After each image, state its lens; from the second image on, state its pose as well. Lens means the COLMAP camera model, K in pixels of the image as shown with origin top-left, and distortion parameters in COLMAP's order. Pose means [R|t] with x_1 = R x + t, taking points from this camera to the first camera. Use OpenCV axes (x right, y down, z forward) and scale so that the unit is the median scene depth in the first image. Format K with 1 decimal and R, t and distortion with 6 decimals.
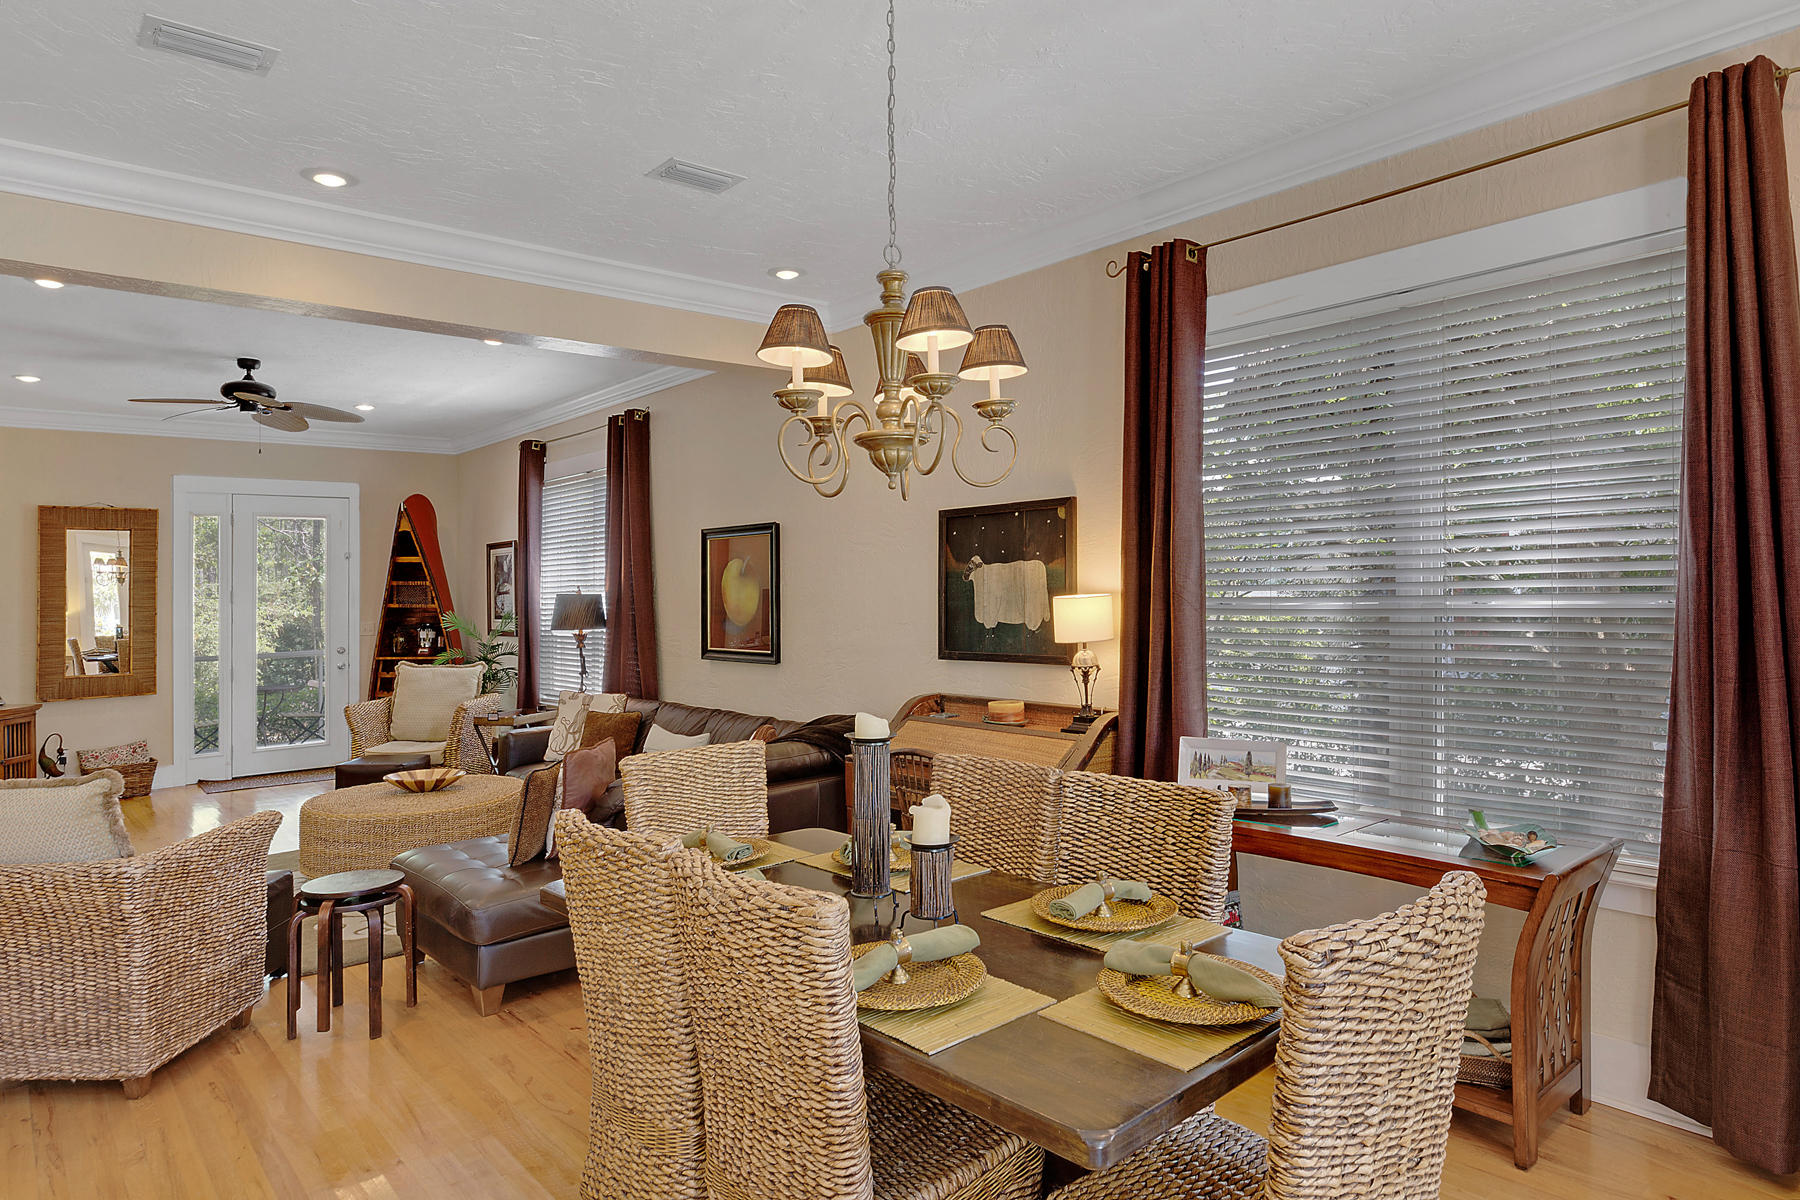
lens RADIAL K [[1060.3, 0, 900.0], [0, 1060.3, 560.9], [0, 0, 1]] dist [-0.002258, -0.001727]
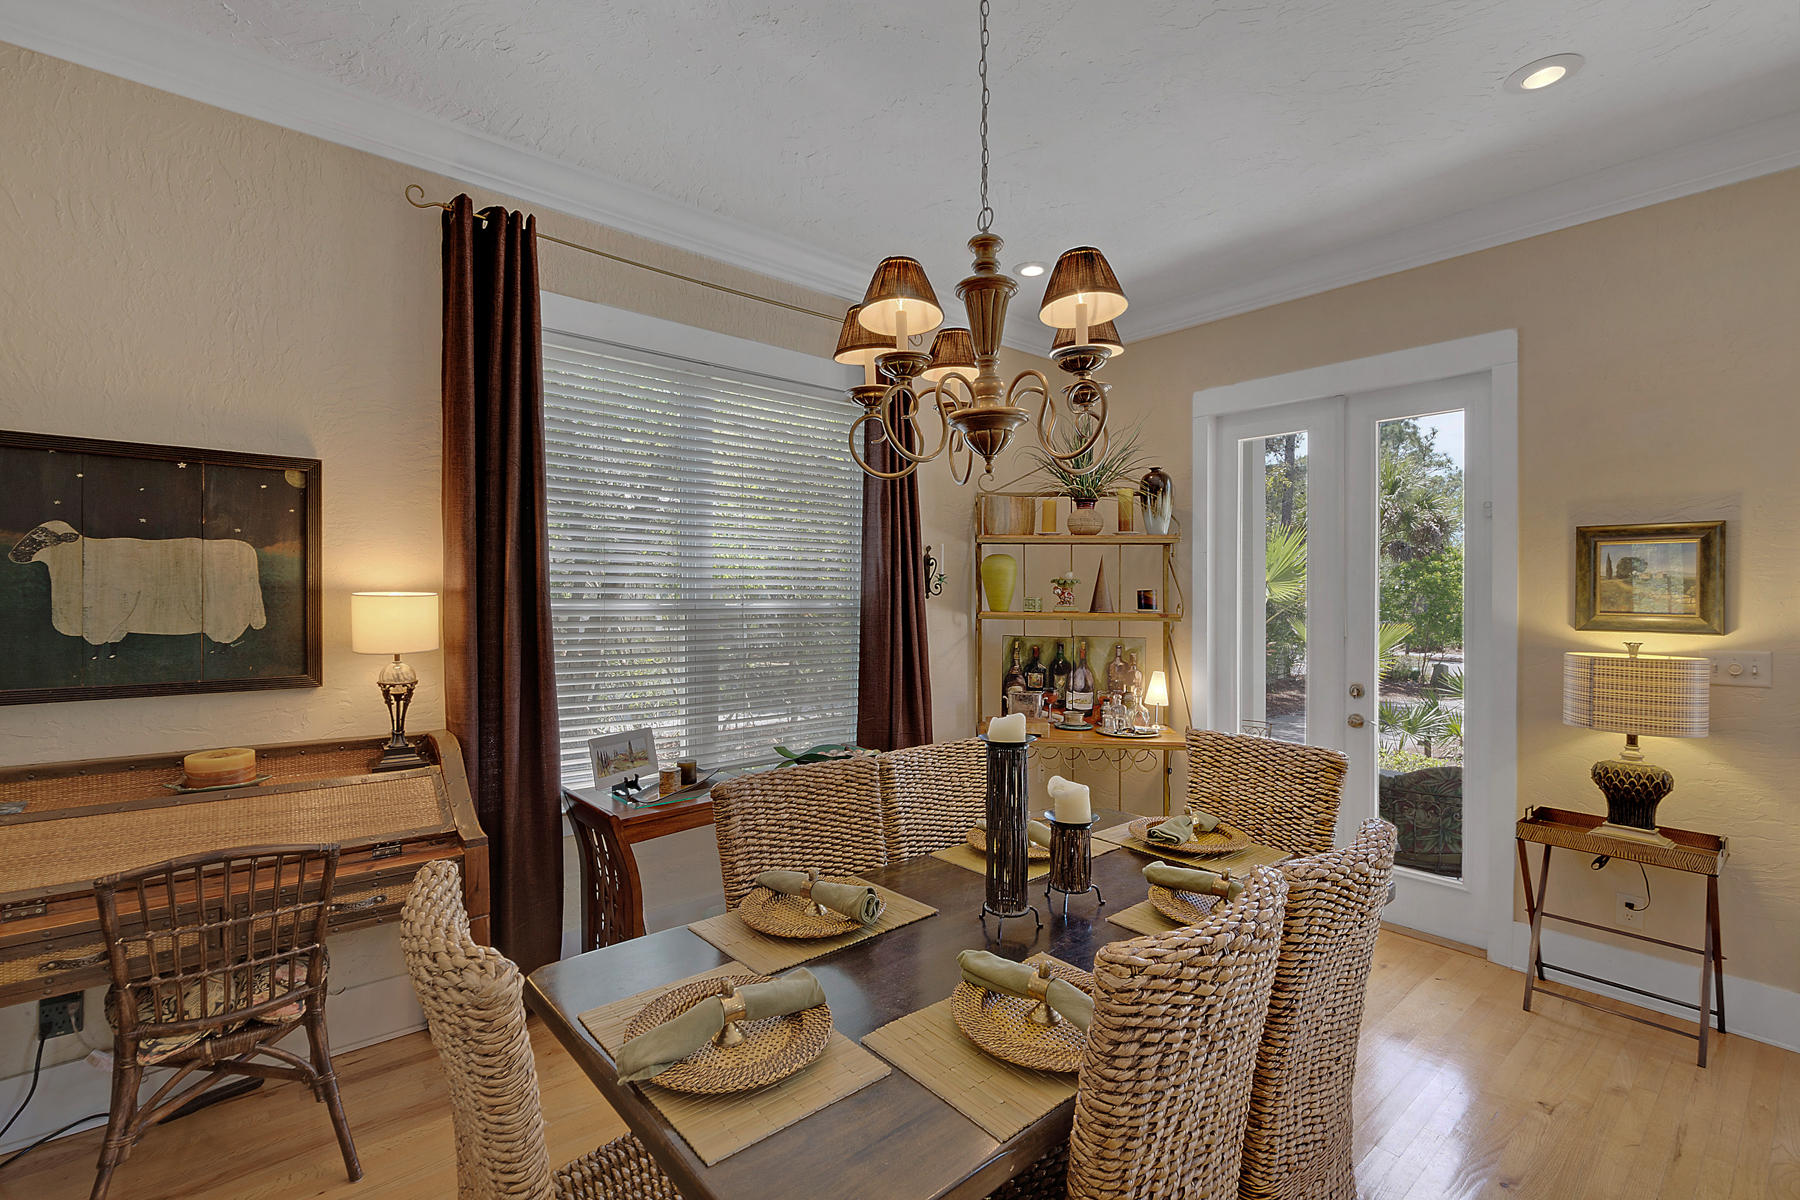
lens RADIAL K [[809.4, 0, 890.1], [0, 809.4, 595.0], [0, 0, 1]] dist [-0.001820, -0.000126]
pose [[0.009057, 0.019645, 0.999766, -0.455822], [-0.036868, 0.999134, -0.019299, 0.034807], [-0.999279, -0.036684, 0.009773, 0.681341]]
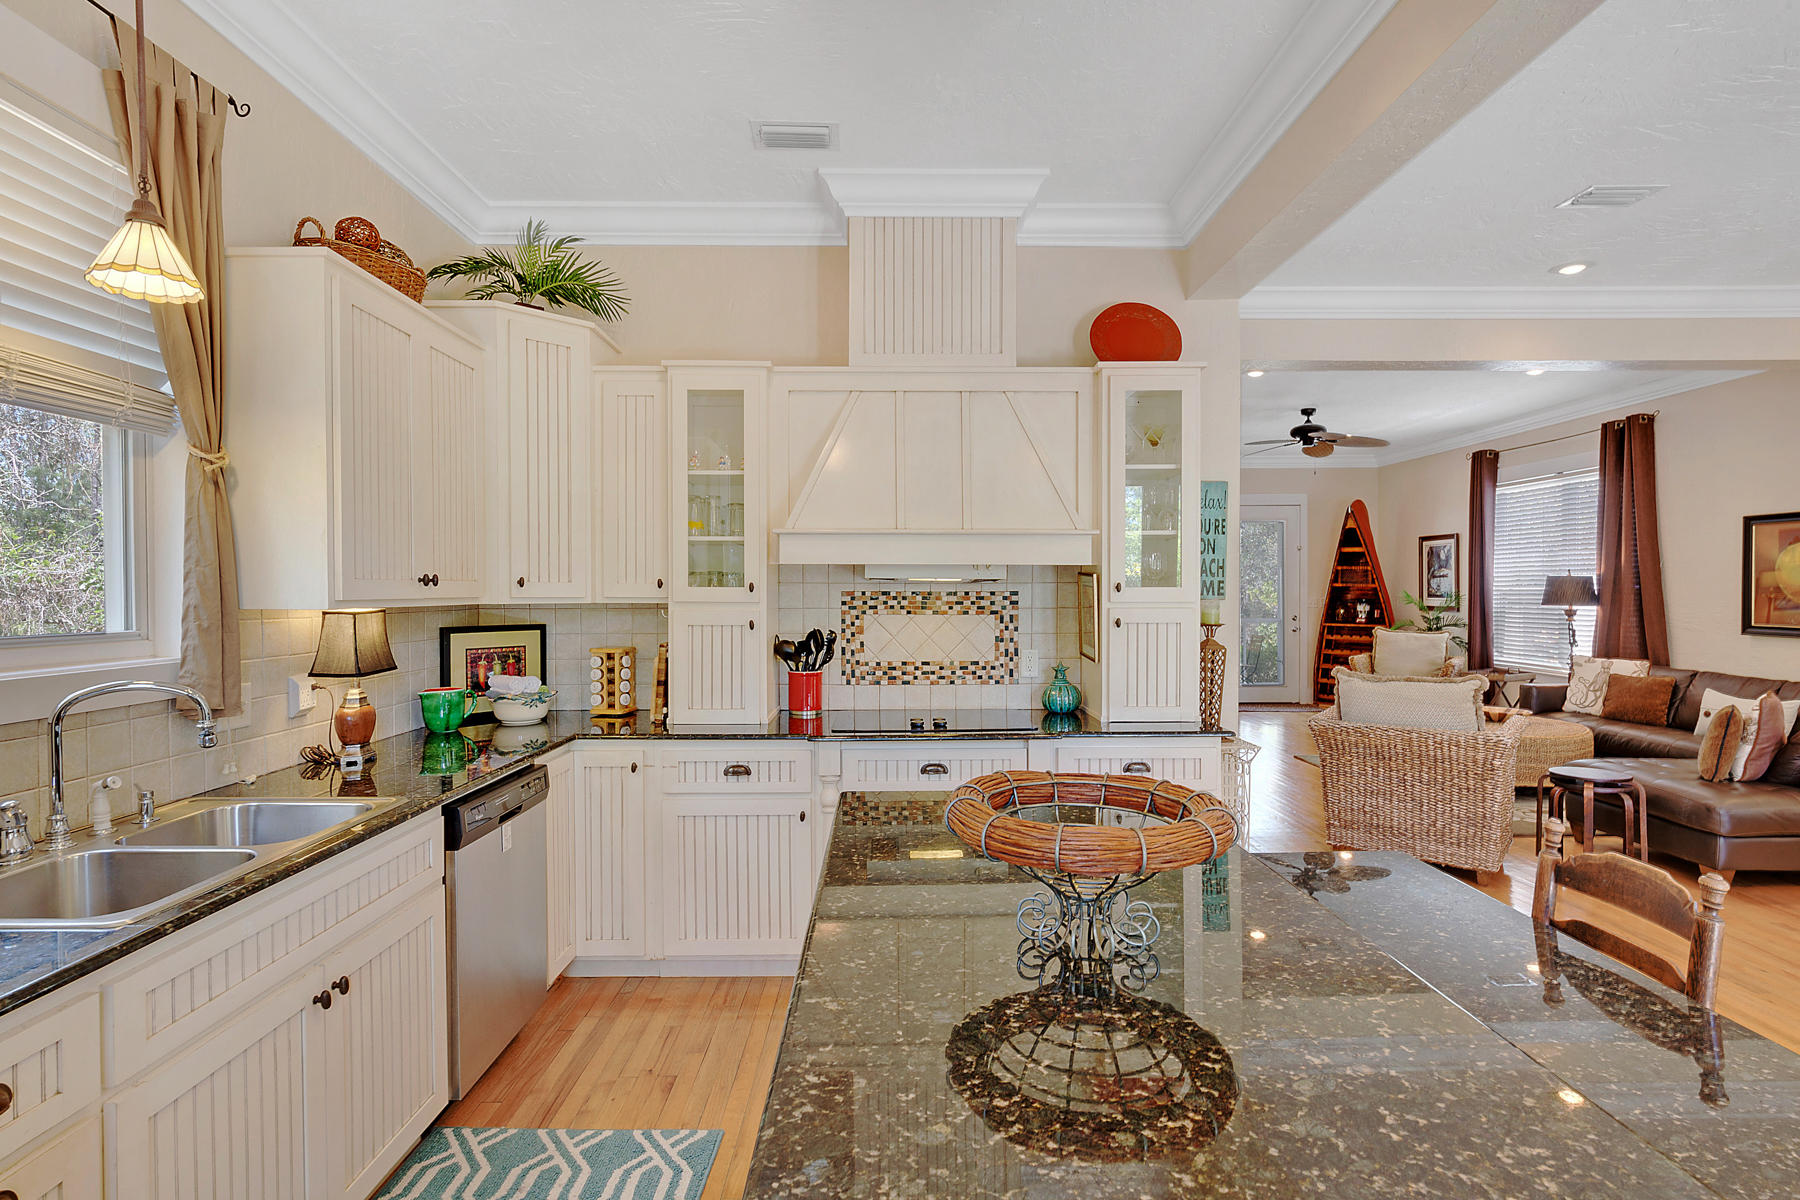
lens RADIAL K [[869.2, 0, 897.6], [0, 869.2, 581.6], [0, 0, 1]] dist [-0.000357, -0.001768]
pose [[0.752468, 0.013231, -0.658496, -0.438732], [0.005894, 0.999623, 0.026821, 0.014181], [0.658602, -0.024063, 0.752106, -0.435552]]
